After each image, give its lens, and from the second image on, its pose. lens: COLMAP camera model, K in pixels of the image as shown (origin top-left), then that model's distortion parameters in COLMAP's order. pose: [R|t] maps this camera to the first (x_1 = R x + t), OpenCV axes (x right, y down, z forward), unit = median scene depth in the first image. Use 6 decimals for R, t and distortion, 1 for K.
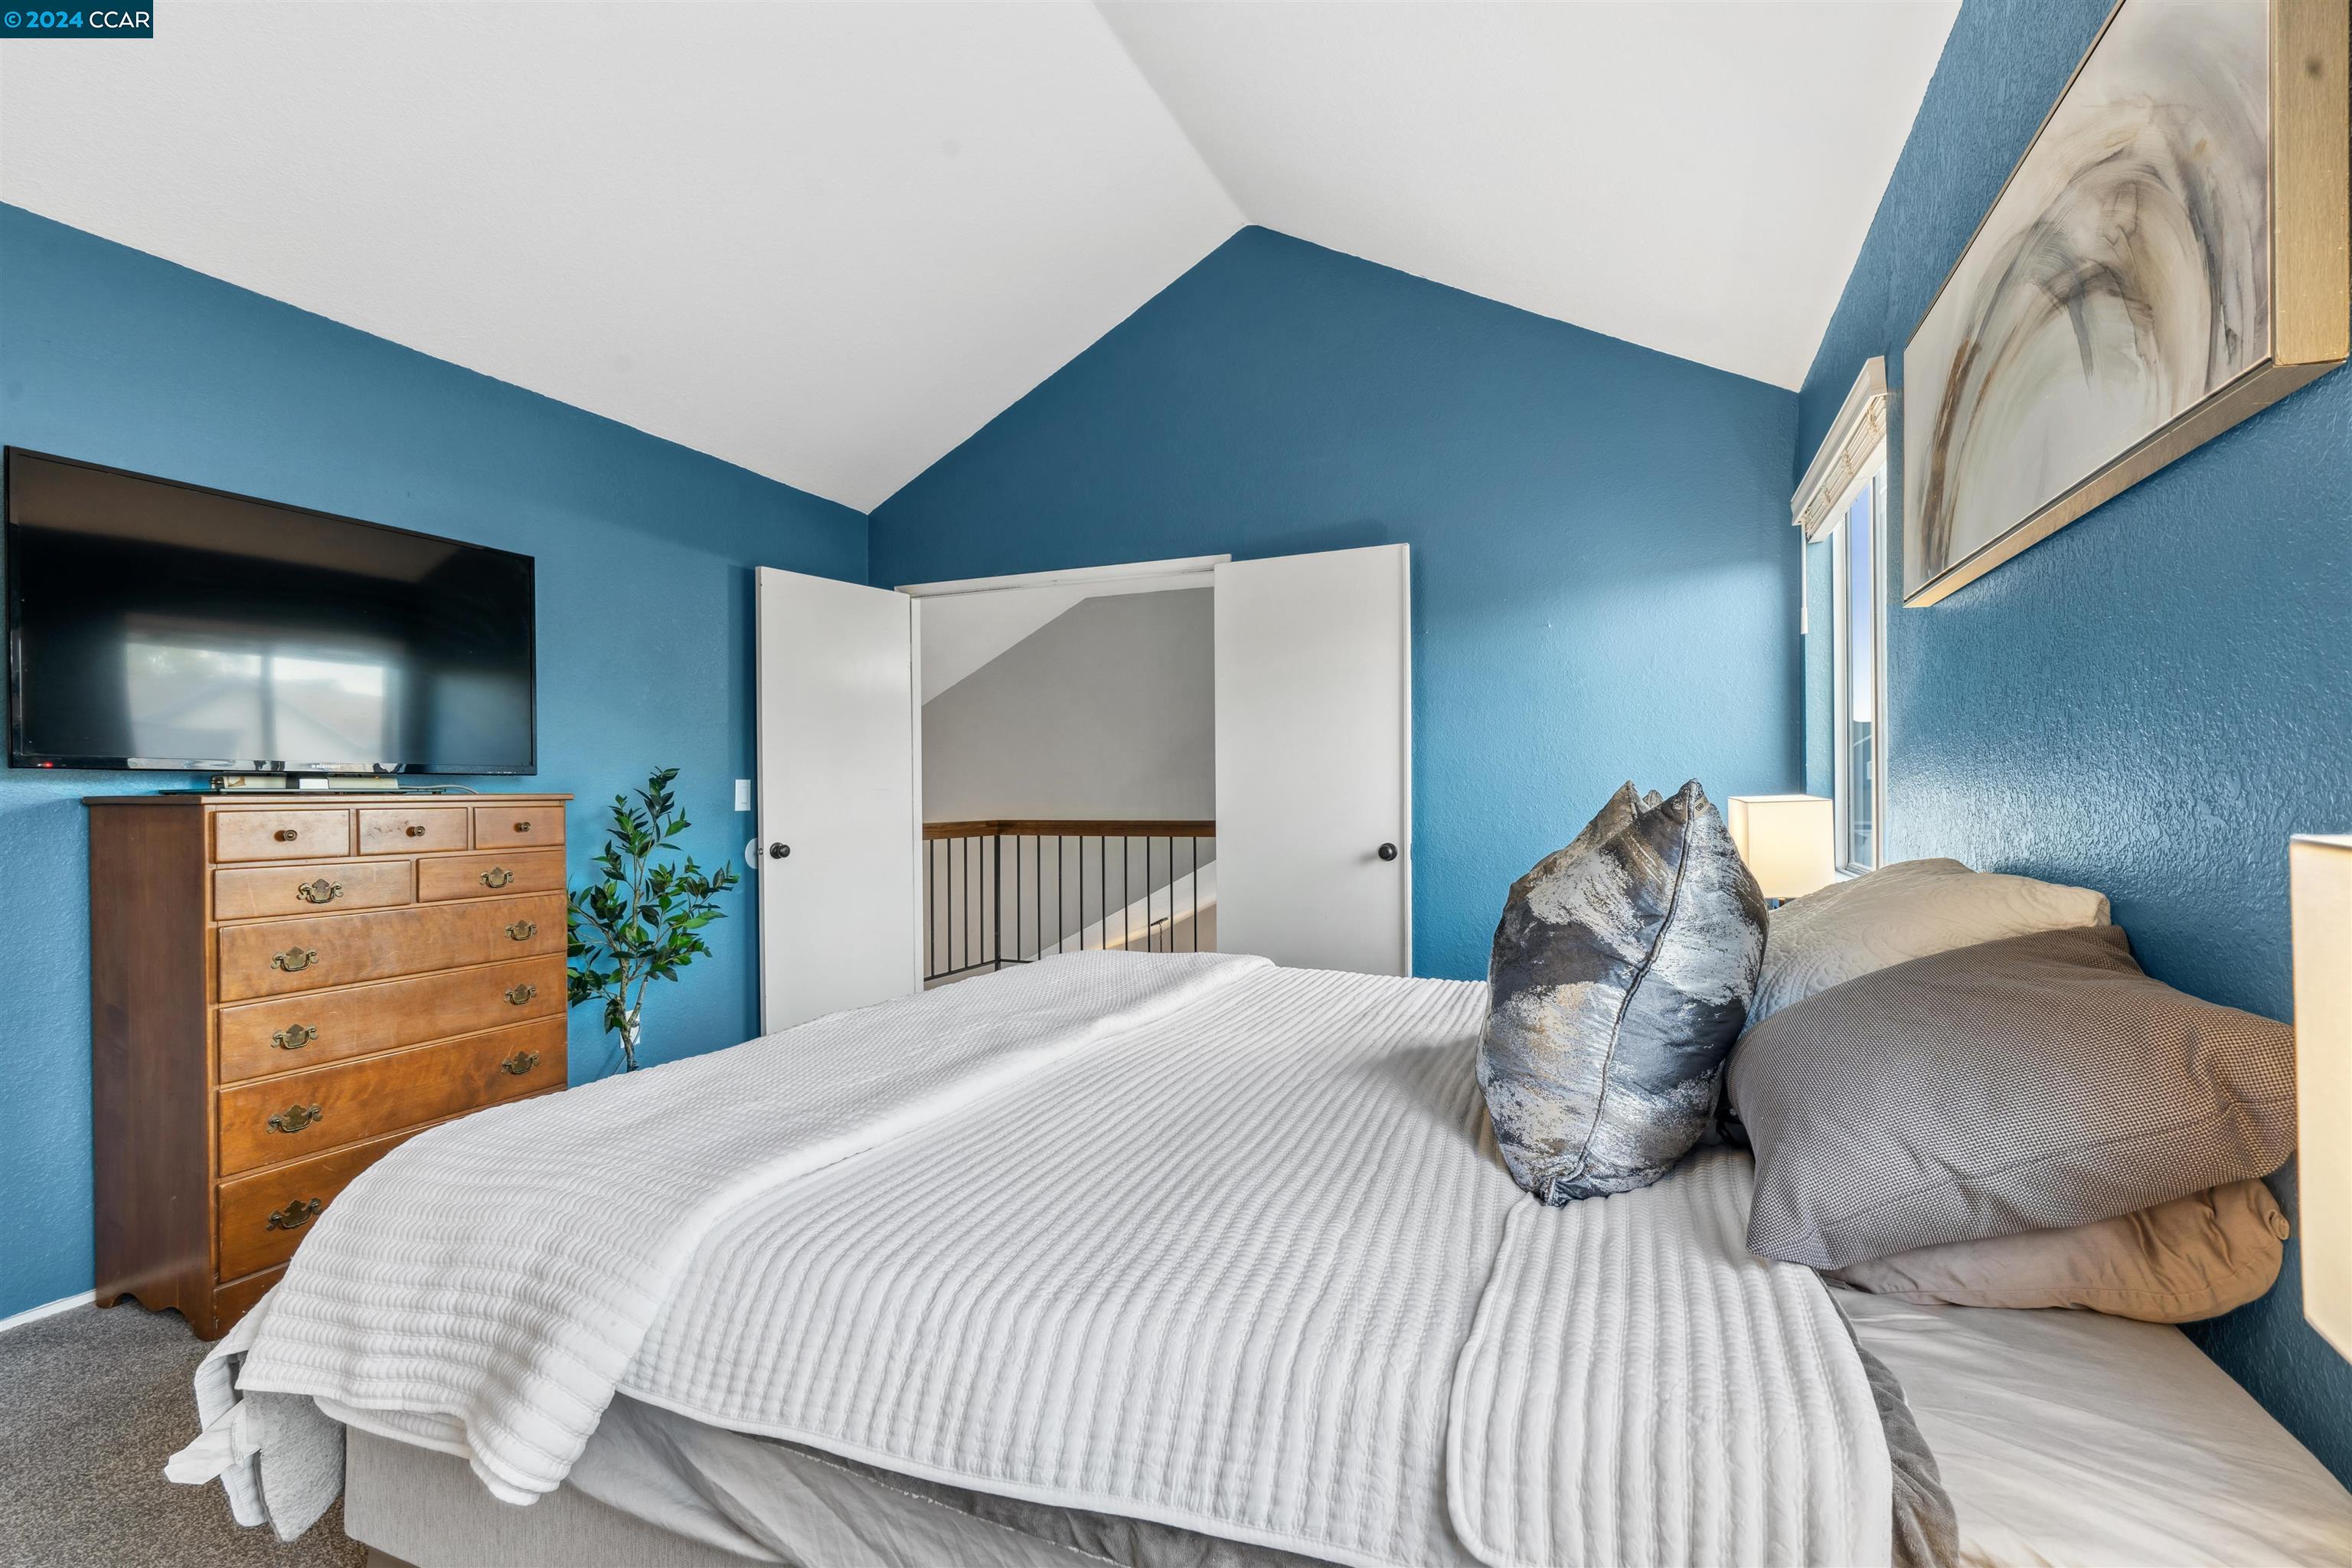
lens RADIAL K [[1053.6, 0, 1169.4], [0, 1053.6, 794.0], [0, 0, 1]] dist [-0.010958, 0.002708]
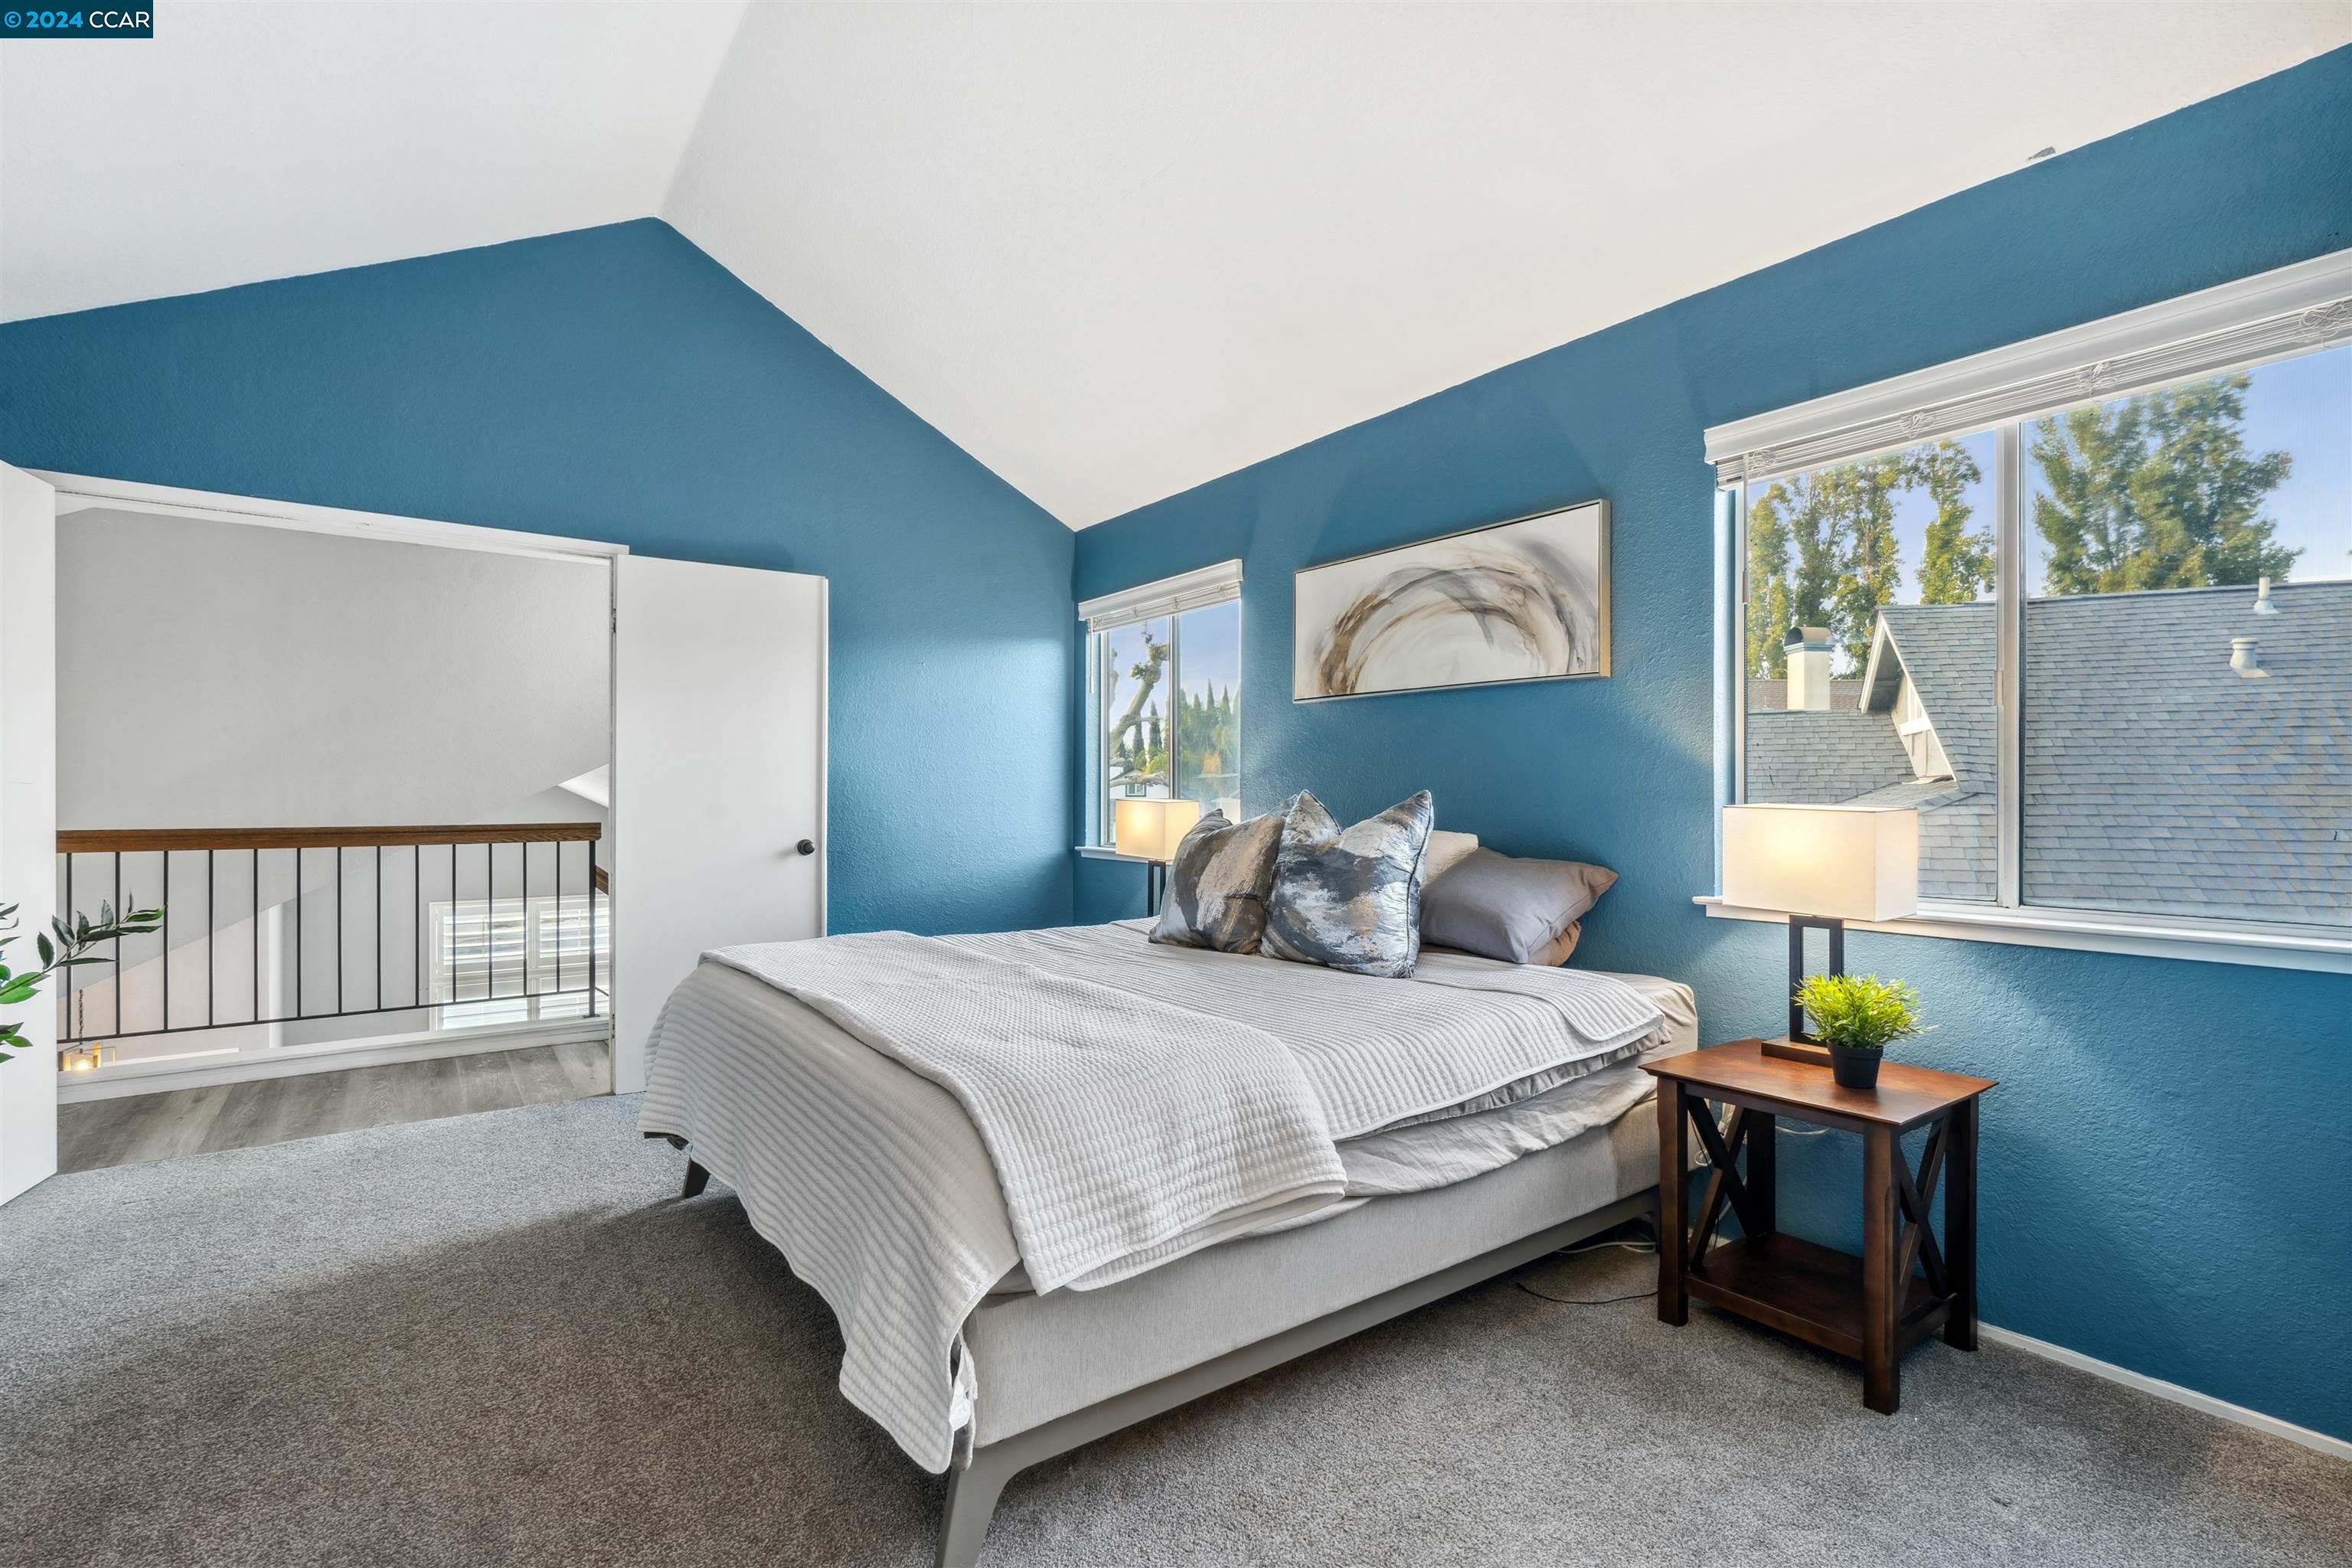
lens RADIAL K [[1053.6, 0, 1161.6], [0, 1053.6, 795.0], [0, 0, 1]] dist [-0.010958, 0.002708]
pose [[0.511908, 0.020864, 0.858787, -1.014044], [-0.009568, 0.999781, -0.018586, 0.028921], [-0.858987, 0.001297, 0.511996, 0.177314]]
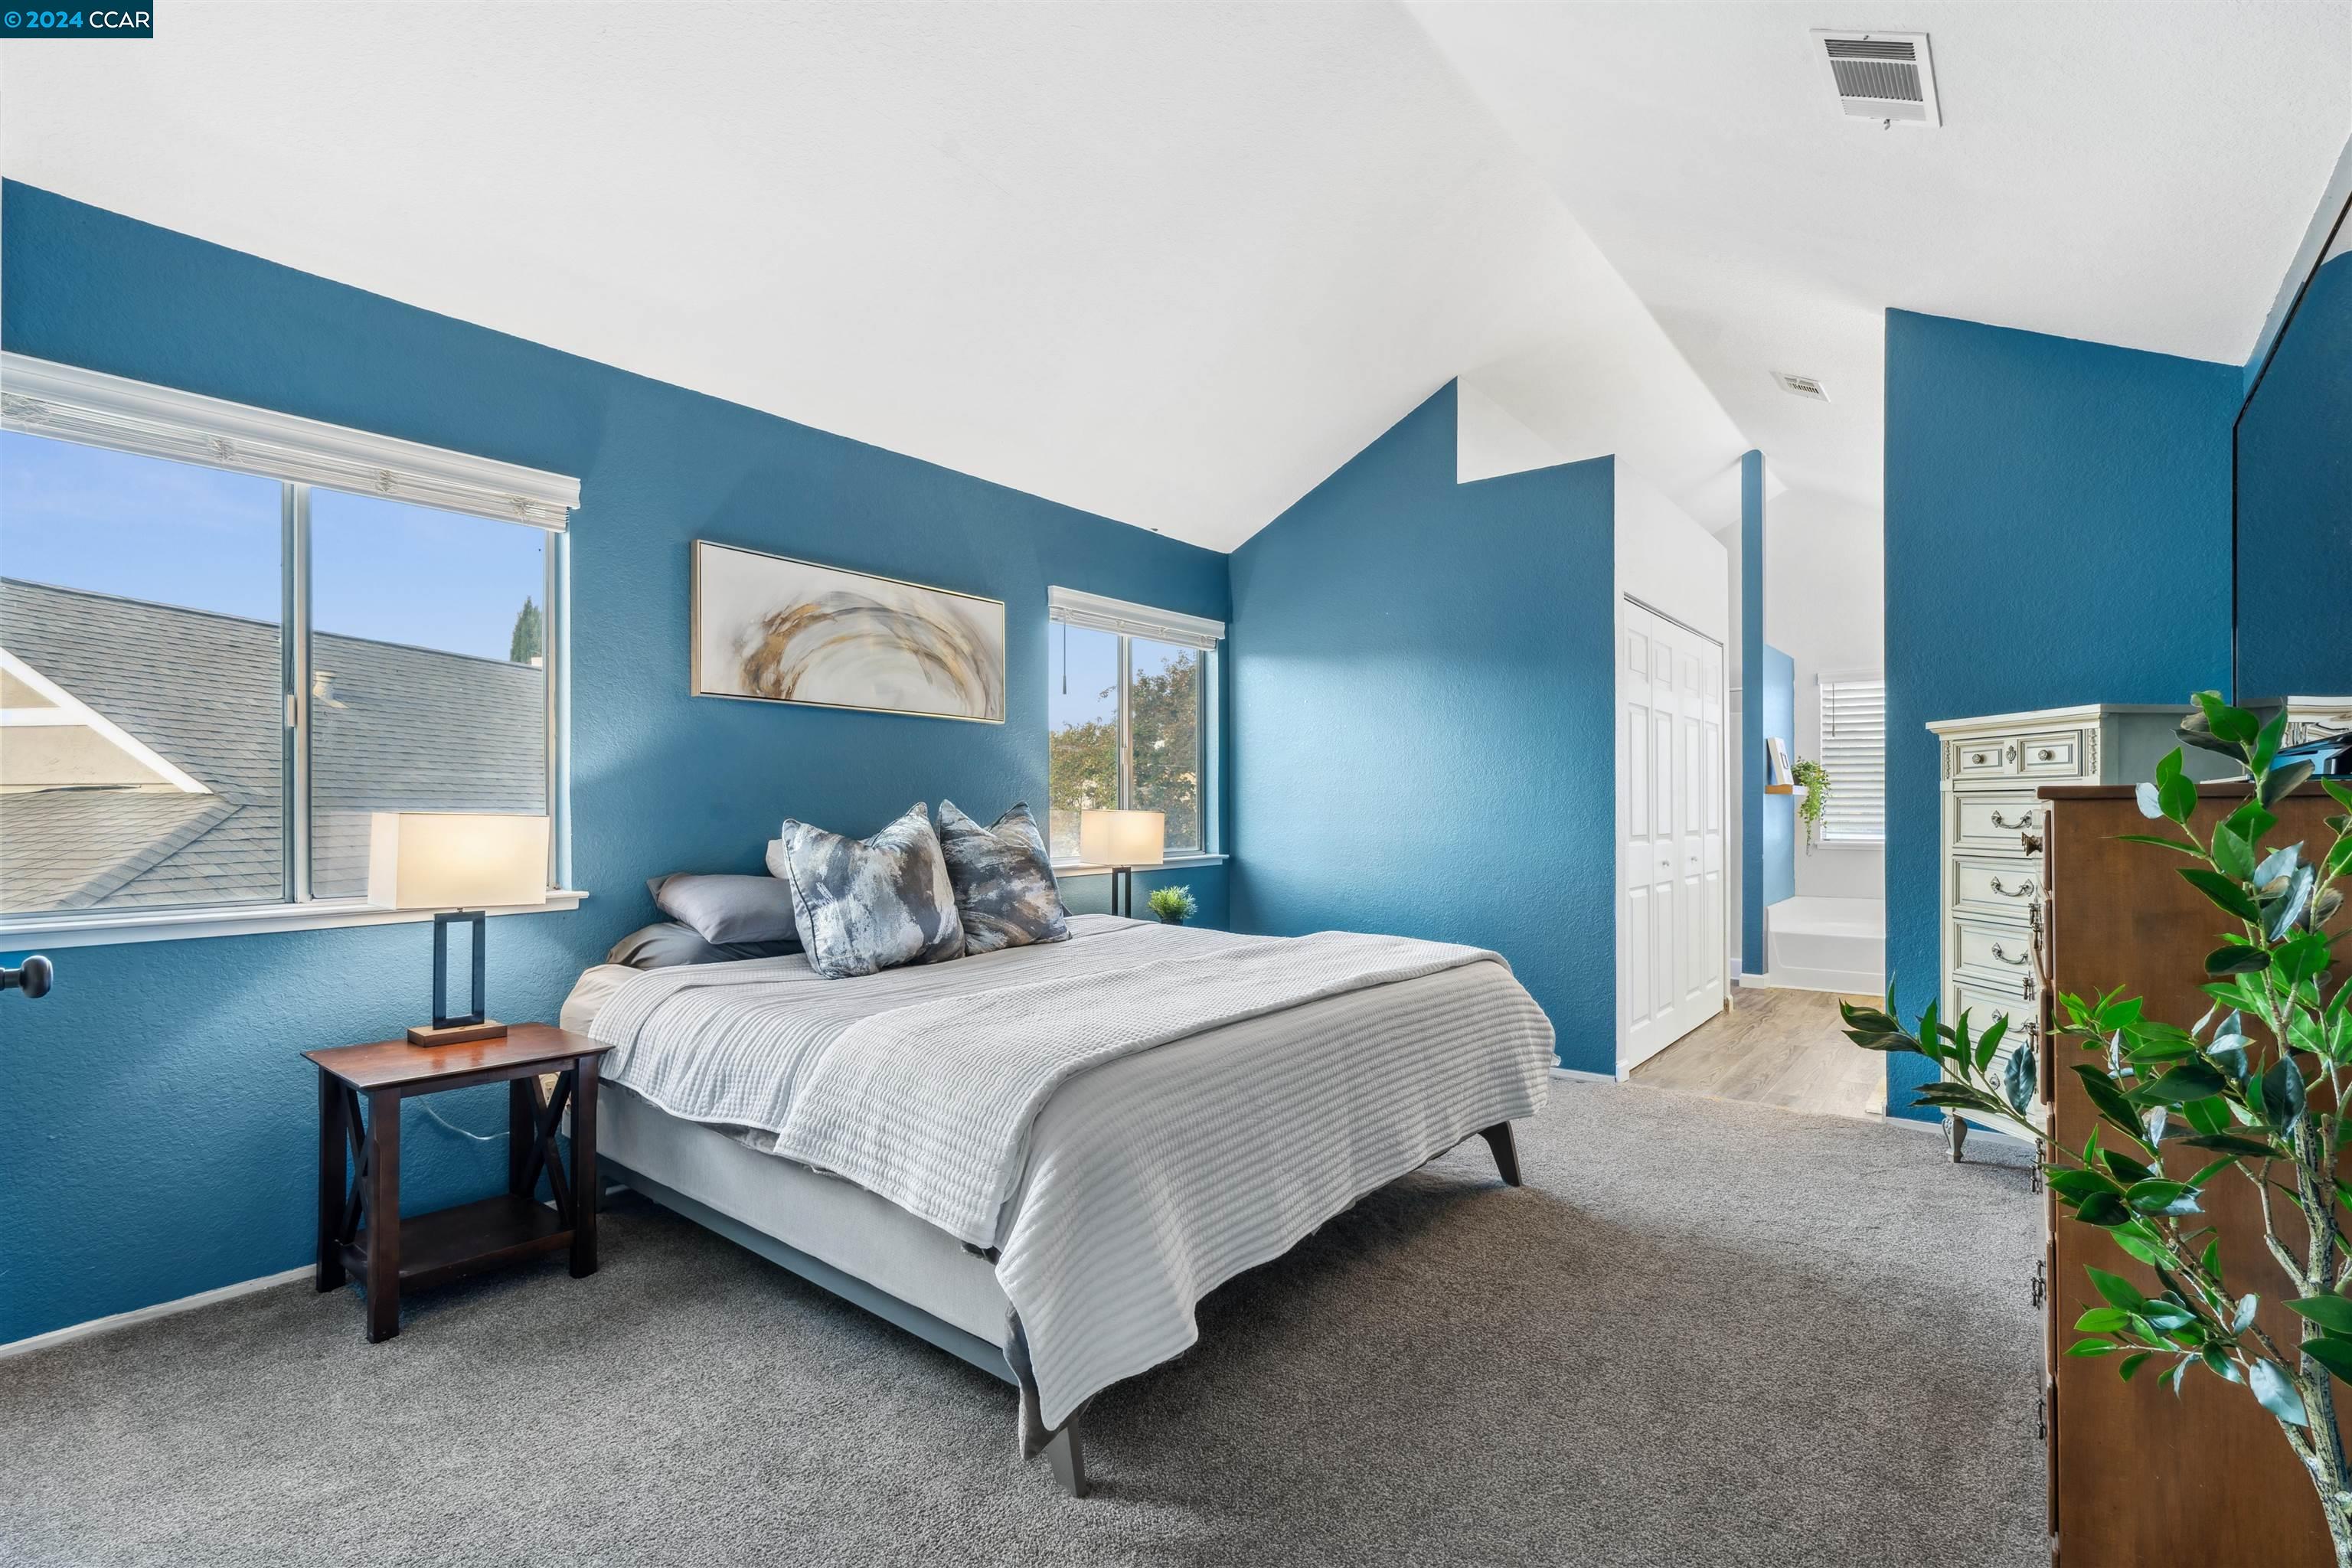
lens RADIAL K [[1053.6, 0, 1173.1], [0, 1053.6, 790.9], [0, 0, 1]] dist [-0.010958, 0.002708]
pose [[-0.960477, 0.010318, 0.278169, -0.450507], [0.009194, 0.999943, -0.005346, -0.009930], [-0.278208, -0.002578, -0.960517, 2.172094]]
